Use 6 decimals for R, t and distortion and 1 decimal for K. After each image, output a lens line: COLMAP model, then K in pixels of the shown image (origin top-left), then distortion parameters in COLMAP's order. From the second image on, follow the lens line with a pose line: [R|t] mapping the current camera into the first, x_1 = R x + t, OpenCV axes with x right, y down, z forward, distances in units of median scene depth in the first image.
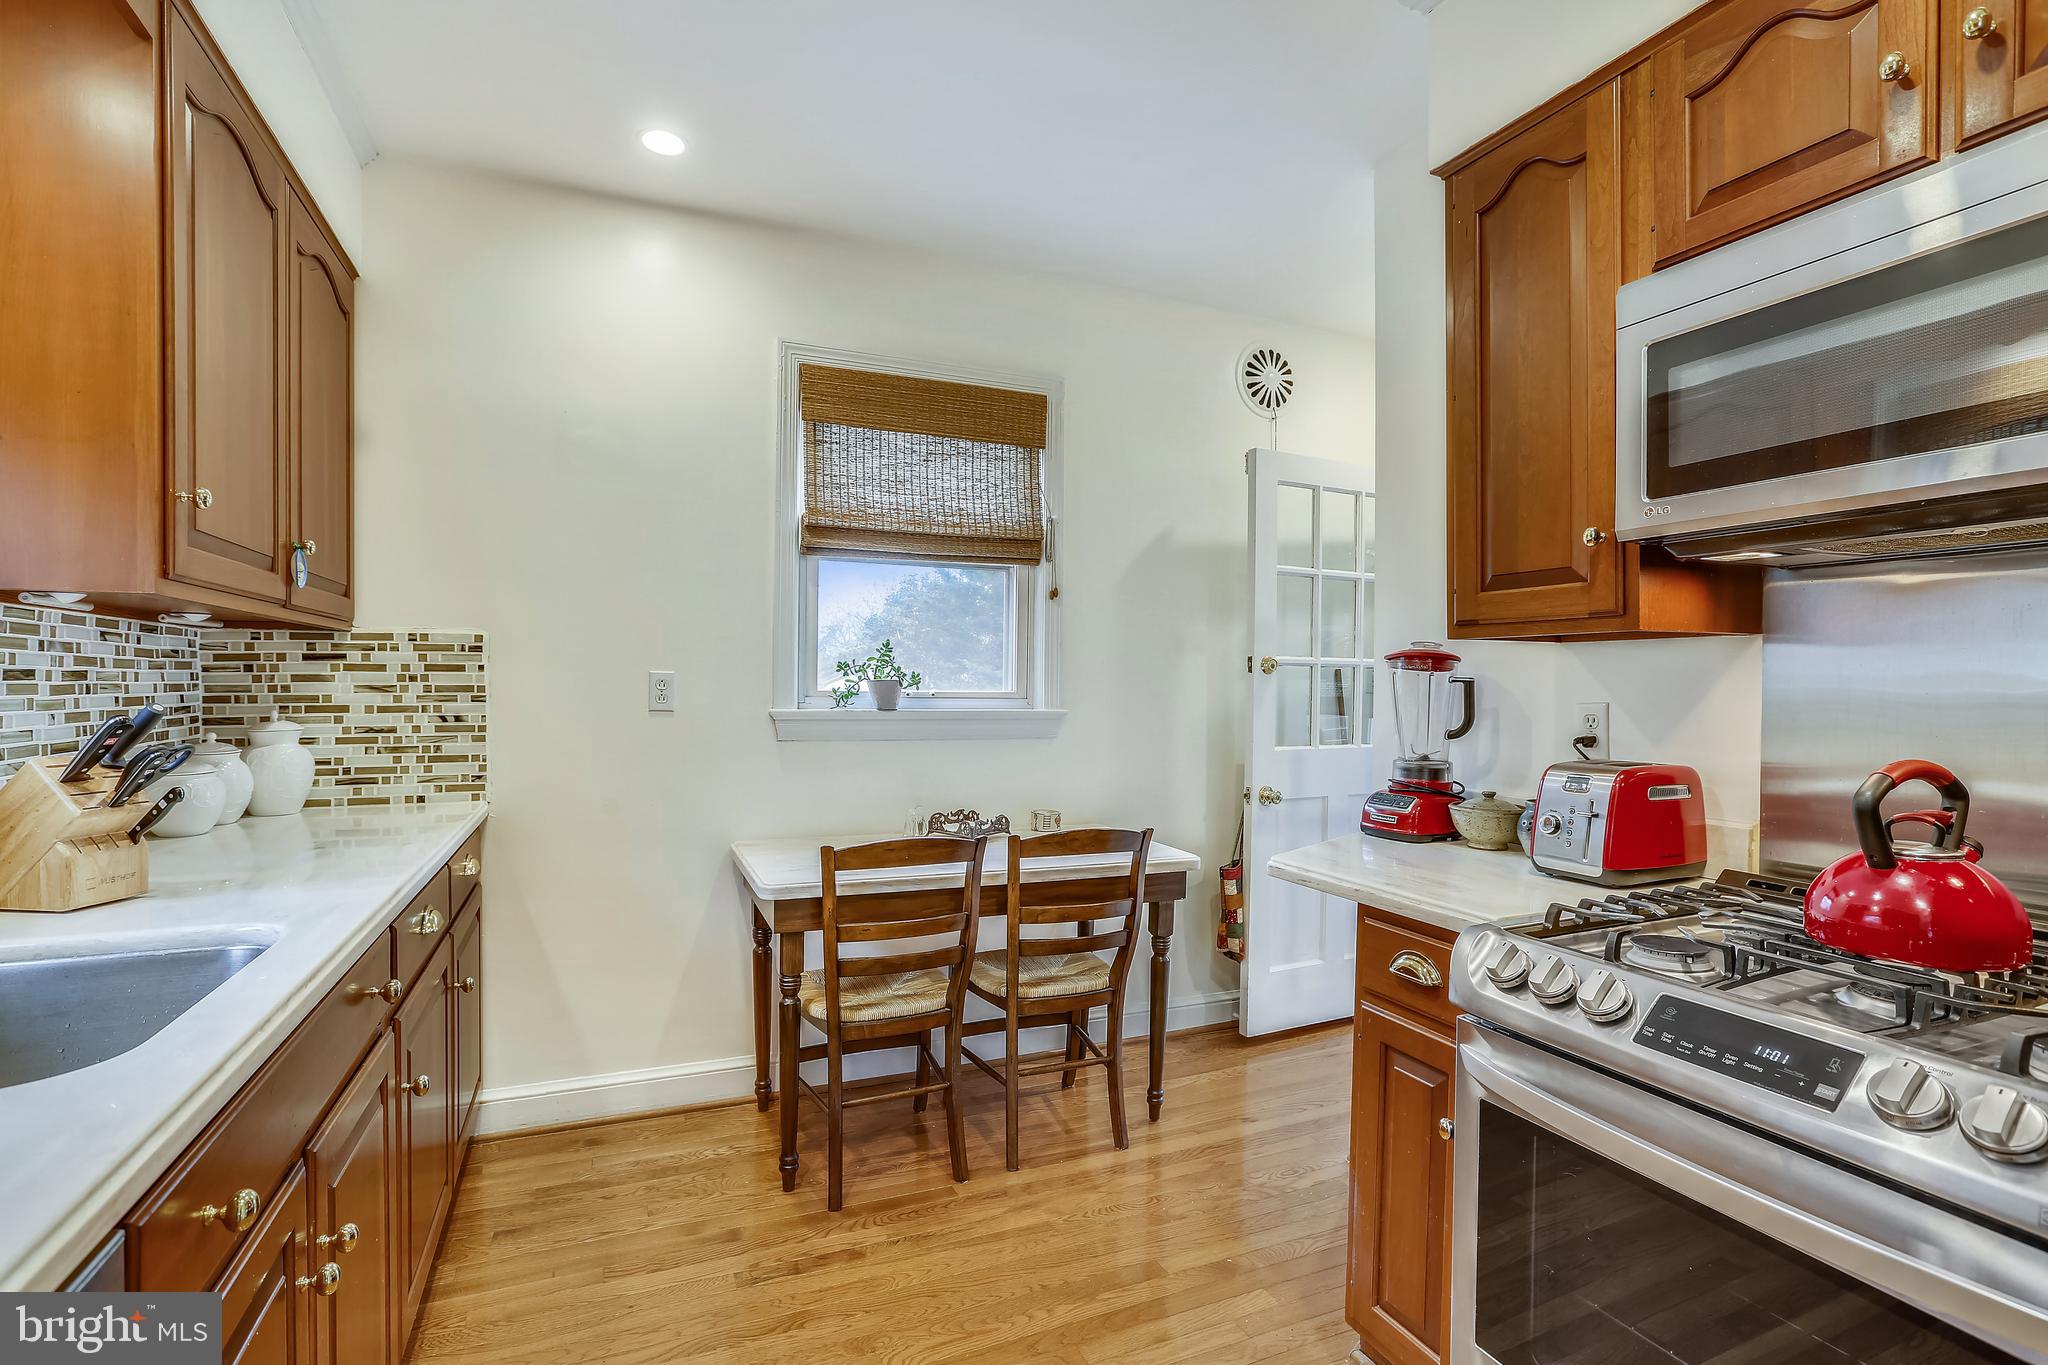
lens RADIAL K [[953.6, 0, 1022.9], [0, 953.6, 687.9], [0, 0, 1]] dist [-0.024414, 0.004305]
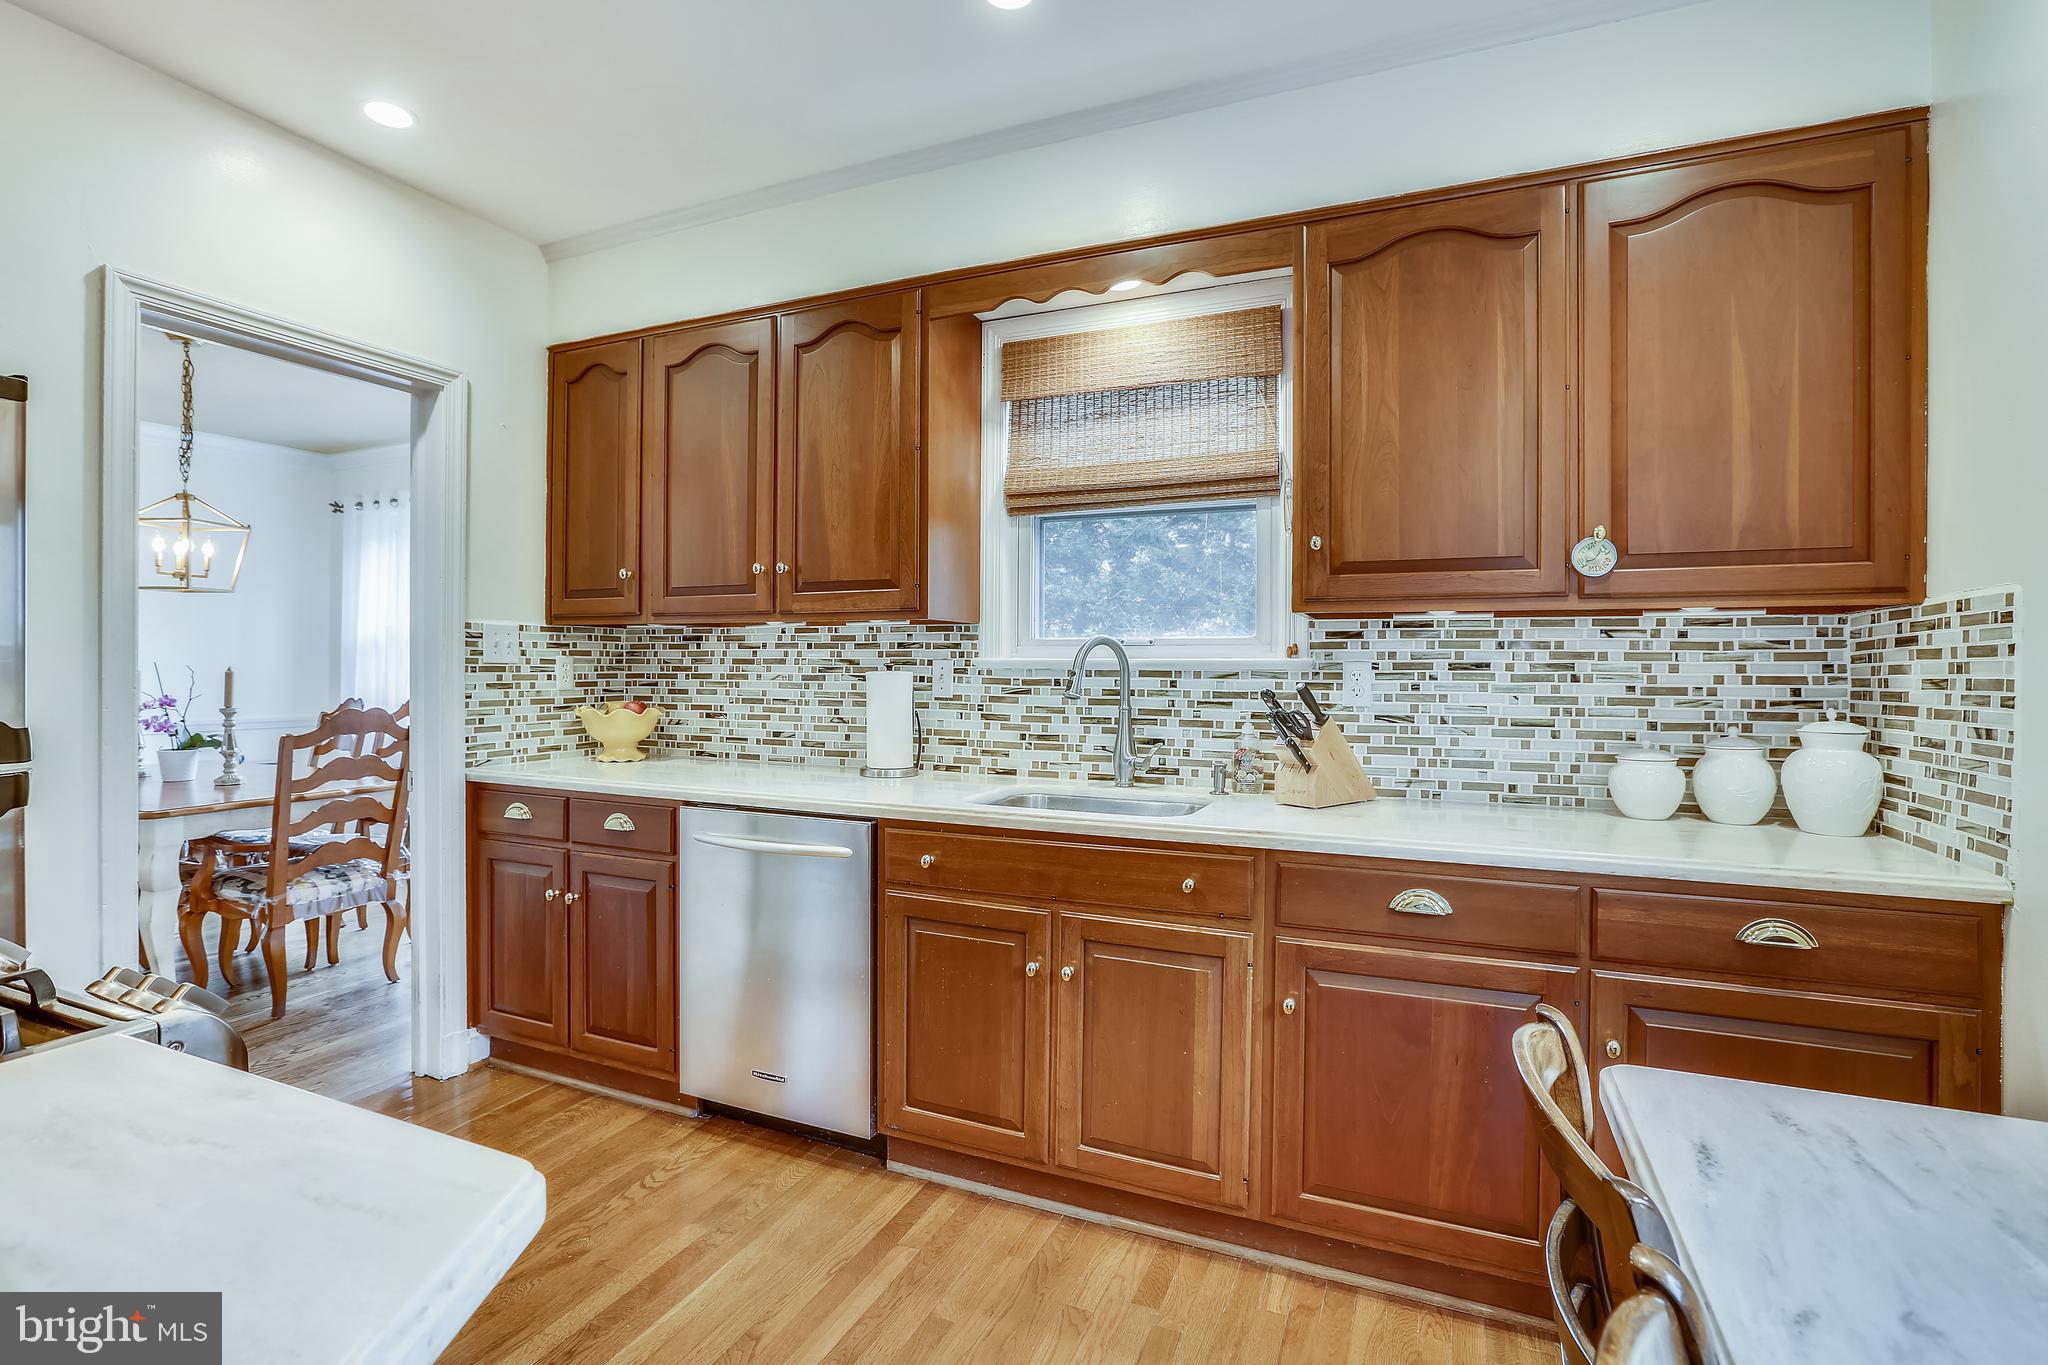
lens RADIAL K [[953.6, 0, 1024.0], [0, 953.6, 676.6], [0, 0, 1]] dist [-0.024414, 0.004305]
pose [[-0.728103, -0.005062, -0.685449, 0.272212], [-0.014358, 0.999866, 0.007867, -0.000307], [0.685317, 0.015570, -0.728078, 1.040071]]
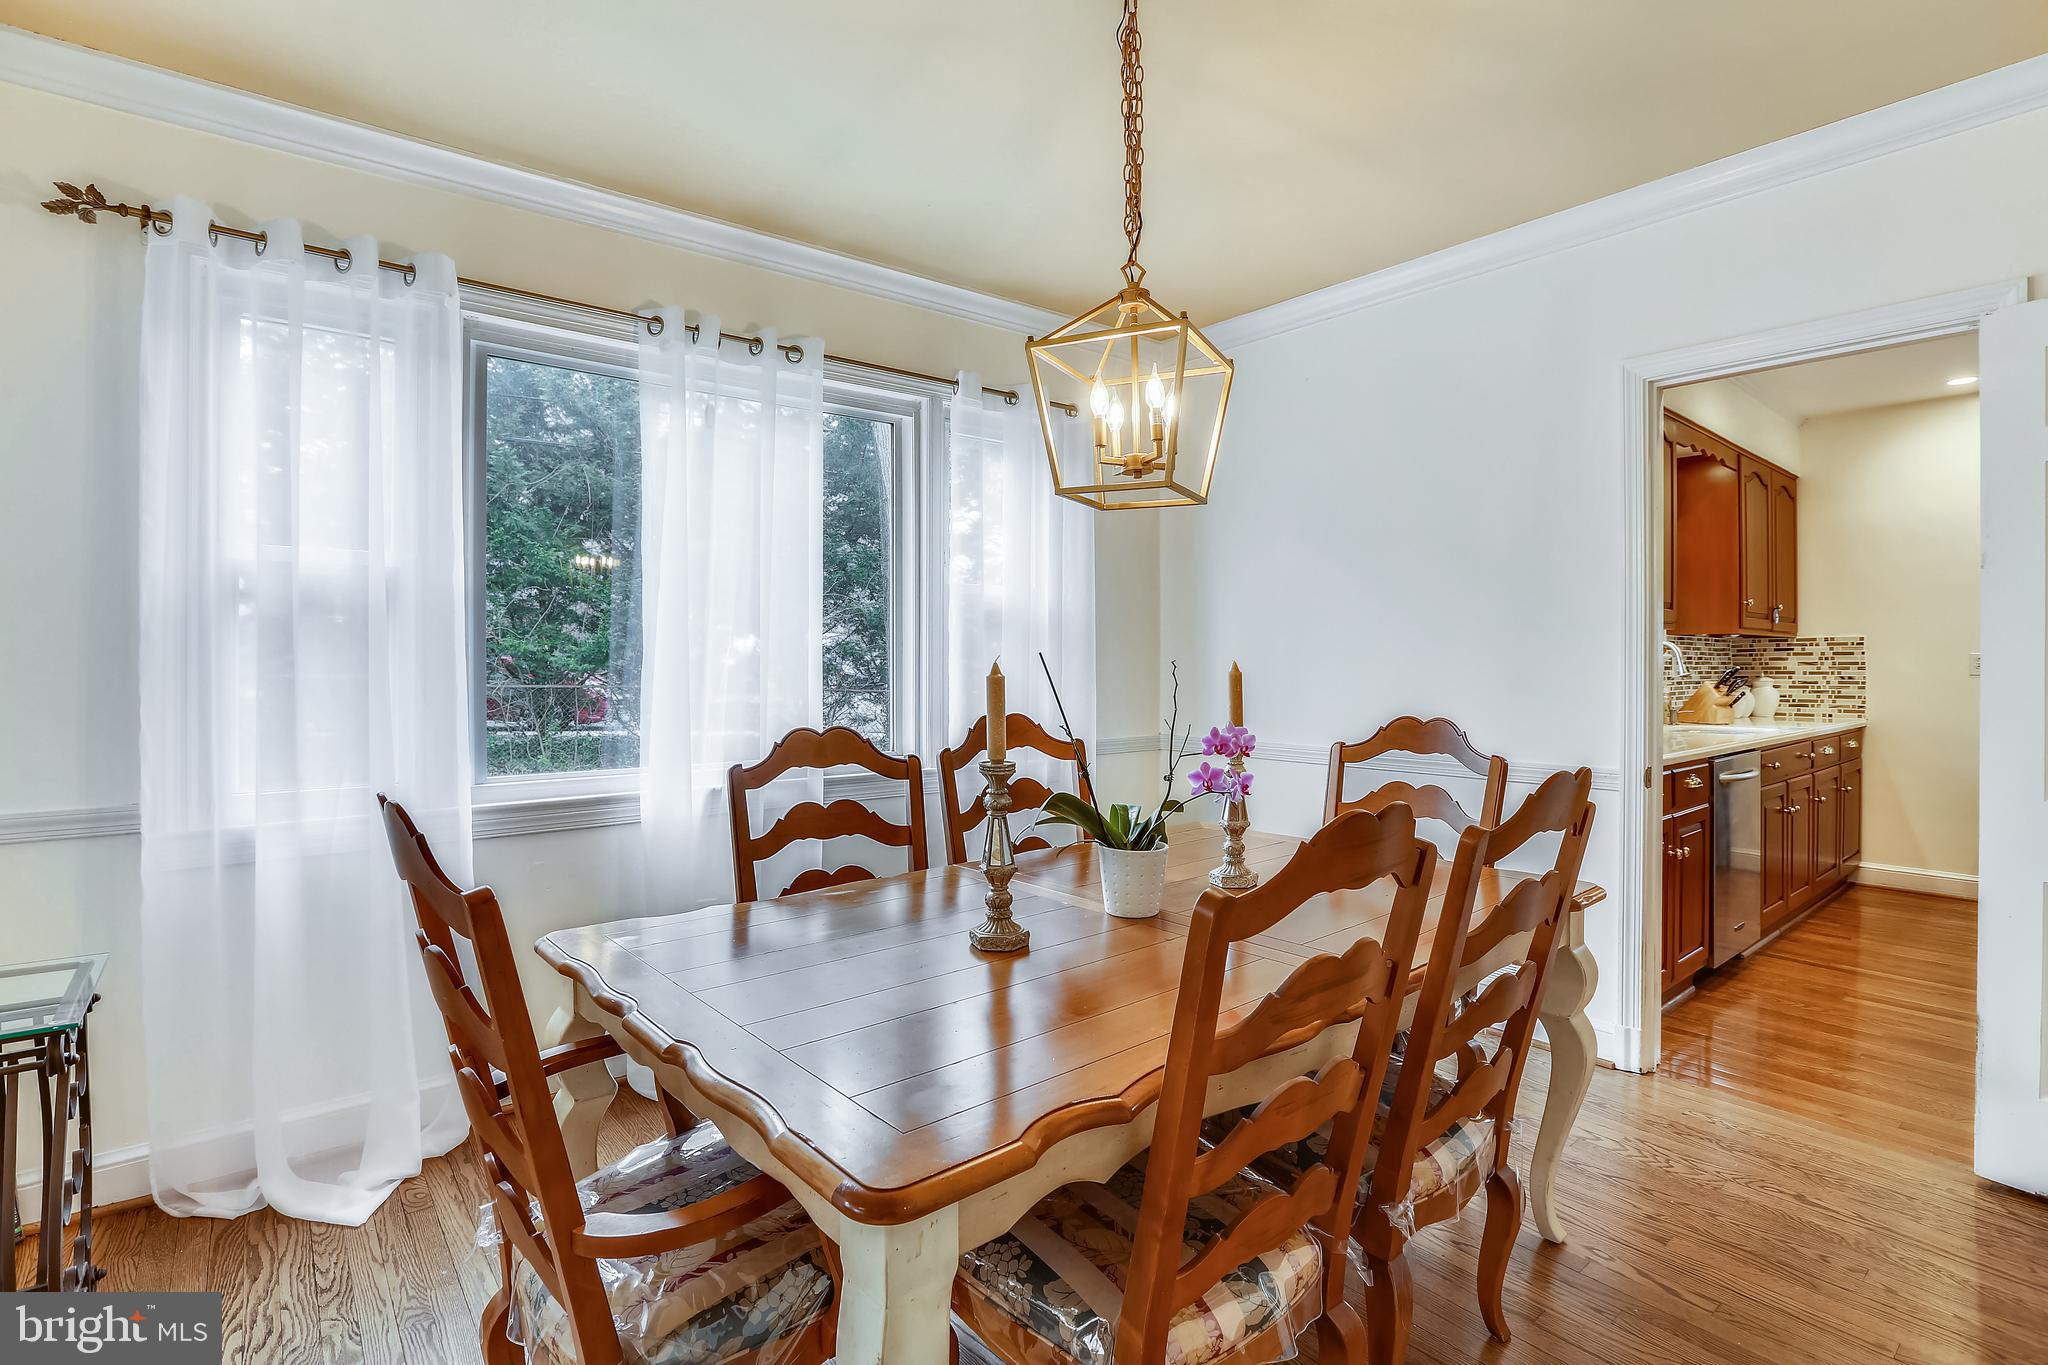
lens RADIAL K [[953.6, 0, 1022.8], [0, 953.6, 670.7], [0, 0, 1]] dist [-0.024414, 0.004305]
pose [[0.271714, 0.000281, -0.962378, 0.919930], [-0.003424, 0.999994, -0.000675, 0.025008], [0.962372, 0.003478, 0.271713, -1.350674]]
